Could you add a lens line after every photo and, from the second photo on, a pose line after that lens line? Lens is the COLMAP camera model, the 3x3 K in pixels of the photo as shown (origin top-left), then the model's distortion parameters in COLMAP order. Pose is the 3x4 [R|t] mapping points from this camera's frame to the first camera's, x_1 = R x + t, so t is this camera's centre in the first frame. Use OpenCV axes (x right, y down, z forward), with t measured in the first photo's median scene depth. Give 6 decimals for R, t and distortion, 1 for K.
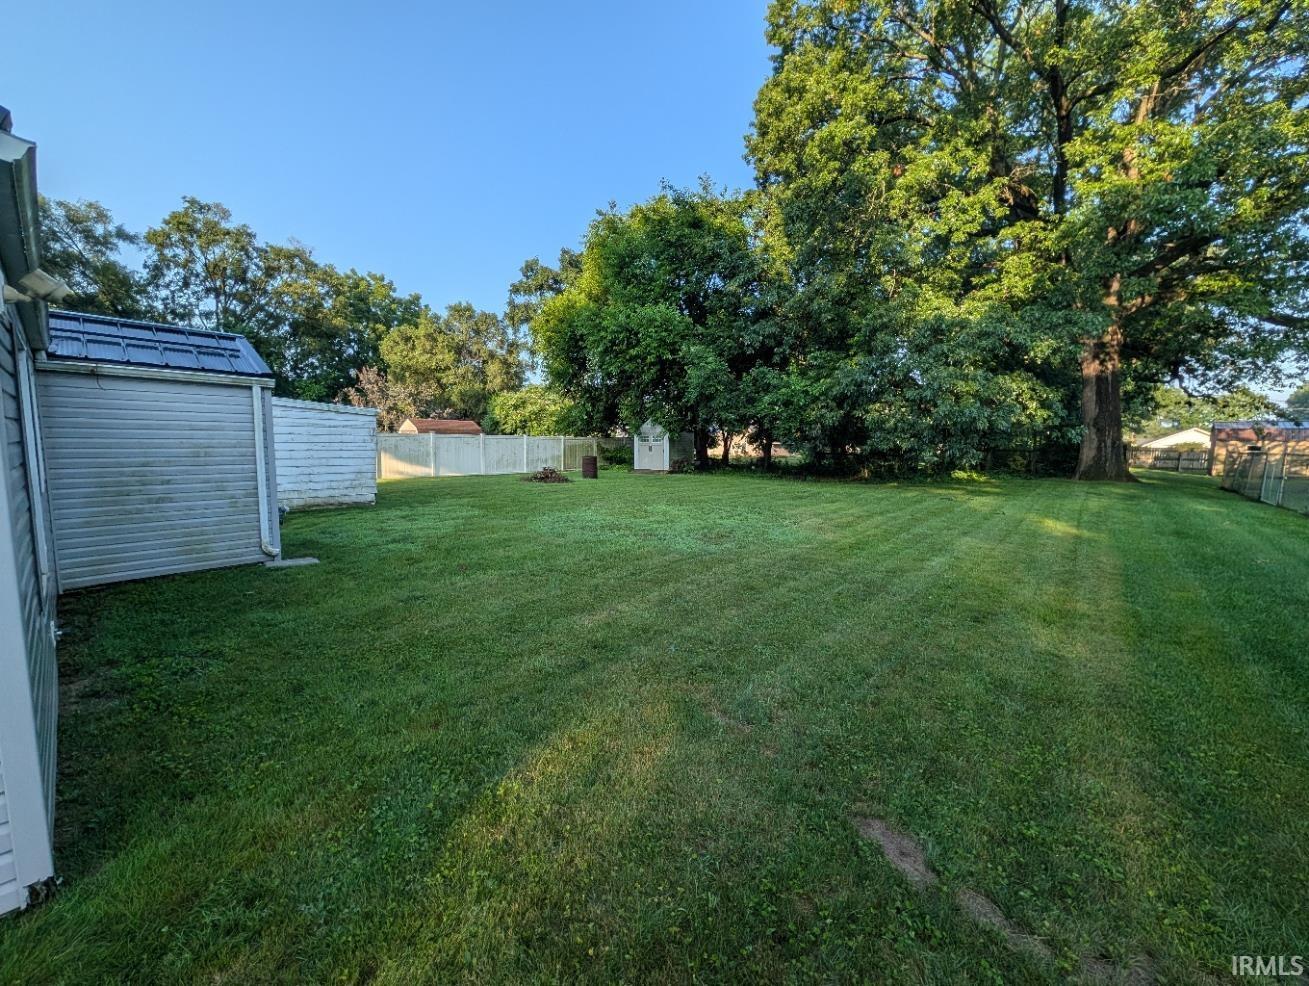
lens RADIAL K [[504.5, 0, 654.5], [0, 504.5, 493.0], [0, 0, 1]] dist [0.000221, 0.000029]
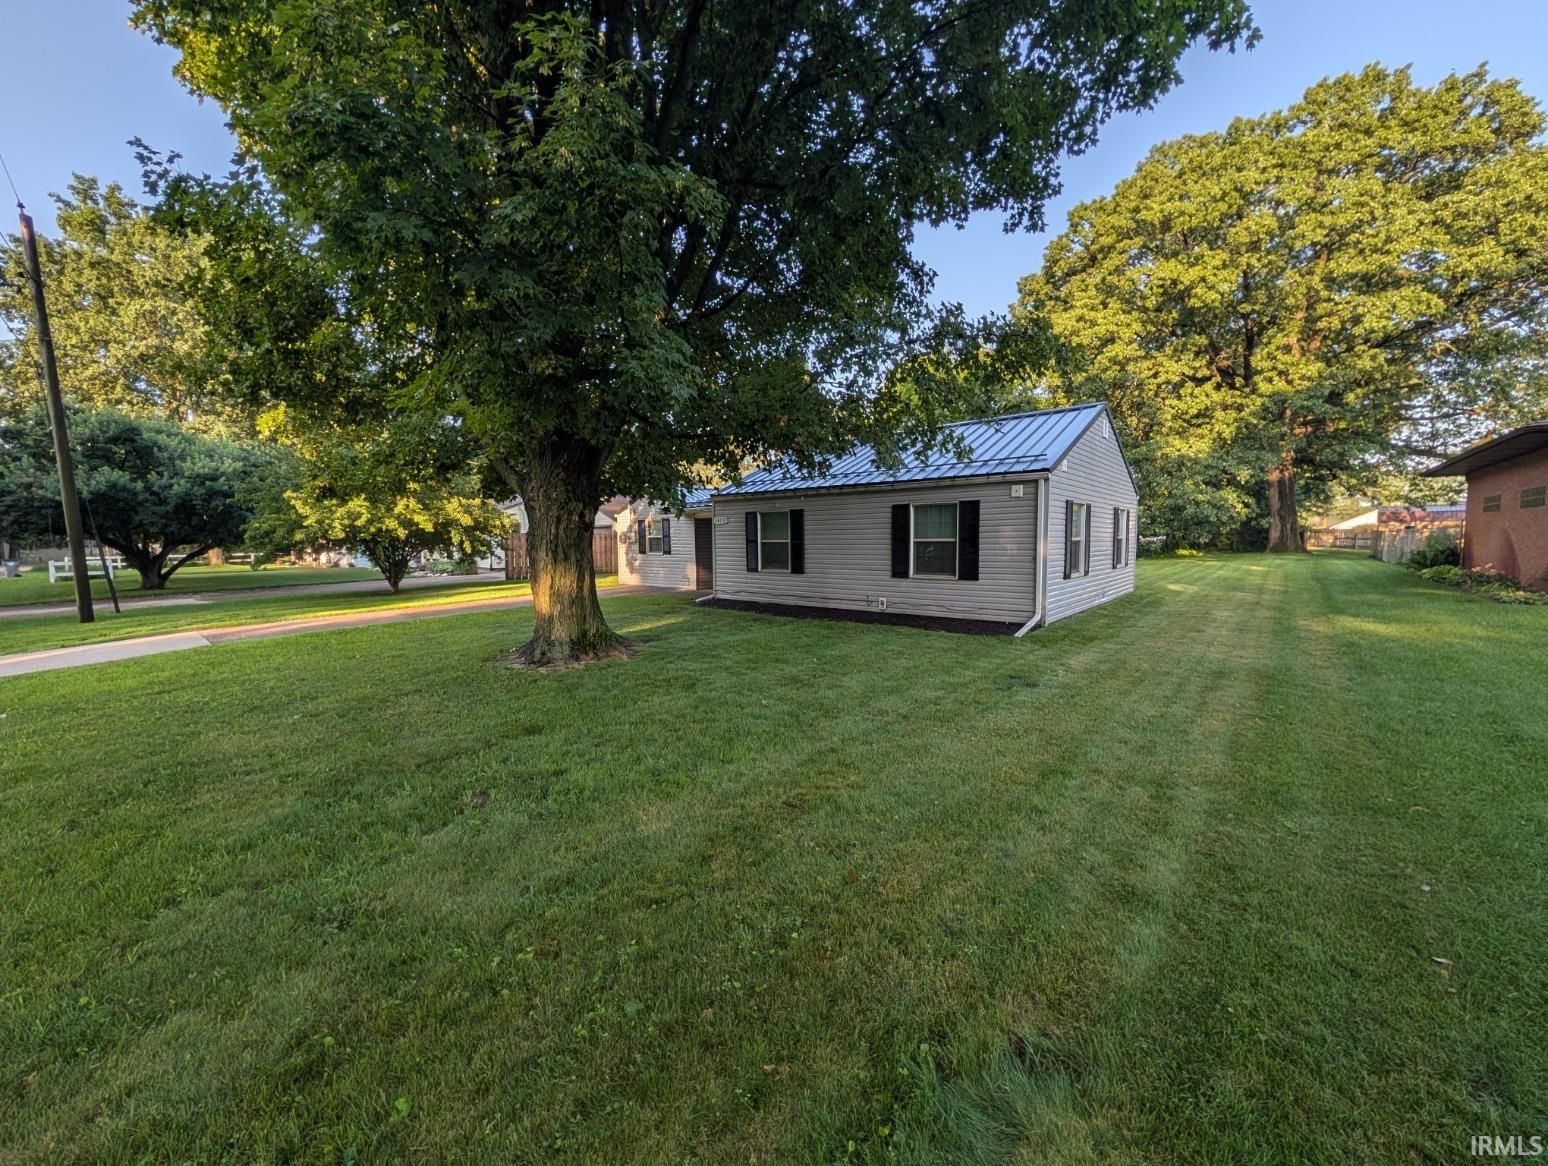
lens RADIAL K [[599.9, 0, 756.6], [0, 599.9, 585.2], [0, 0, 1]] dist [-0.008002, -0.000017]
pose [[0.999622, -0.024608, -0.012299, -0.609857], [0.024358, 0.999501, -0.020104, 0.066291], [0.012788, 0.019797, 0.999722, -0.728912]]
